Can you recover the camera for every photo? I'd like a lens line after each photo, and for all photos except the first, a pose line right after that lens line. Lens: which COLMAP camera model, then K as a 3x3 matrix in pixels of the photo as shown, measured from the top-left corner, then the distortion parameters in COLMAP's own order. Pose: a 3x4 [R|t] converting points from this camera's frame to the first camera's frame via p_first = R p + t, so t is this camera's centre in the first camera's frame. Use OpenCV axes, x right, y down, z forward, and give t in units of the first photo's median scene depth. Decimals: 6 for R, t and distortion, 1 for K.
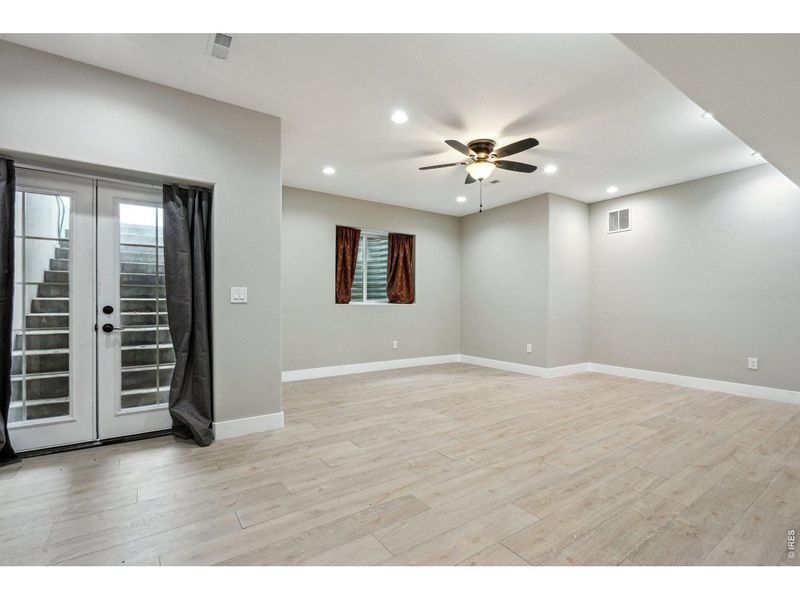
lens RADIAL K [[373.8, 0, 399.4], [0, 373.8, 303.8], [0, 0, 1]] dist [-0.017135, -0.001811]
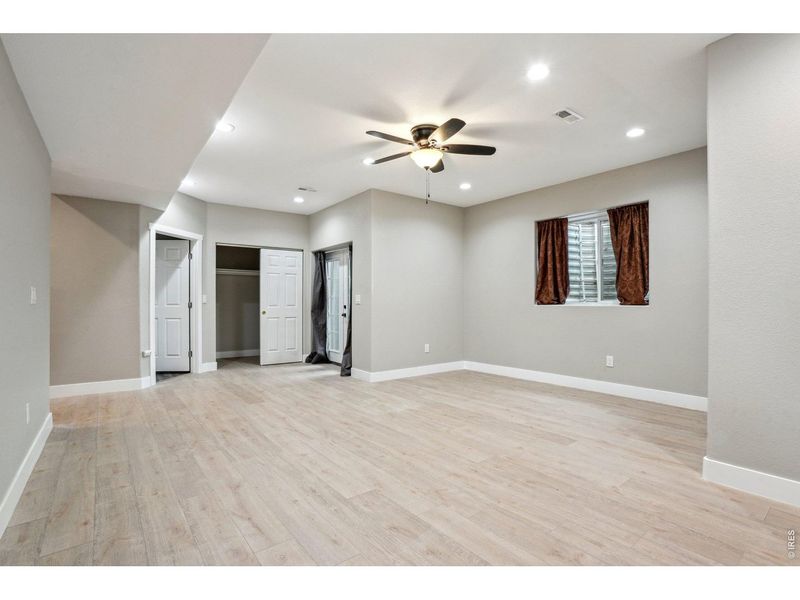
lens RADIAL K [[405.9, 0, 400.0], [0, 405.9, 299.1], [0, 0, 1]] dist [-0.029310, 0.000198]
pose [[0.037961, -0.005175, -0.999266, 1.441447], [0.000109, 0.999987, -0.005175, -0.016129], [0.999279, 0.000088, 0.037961, 1.067577]]
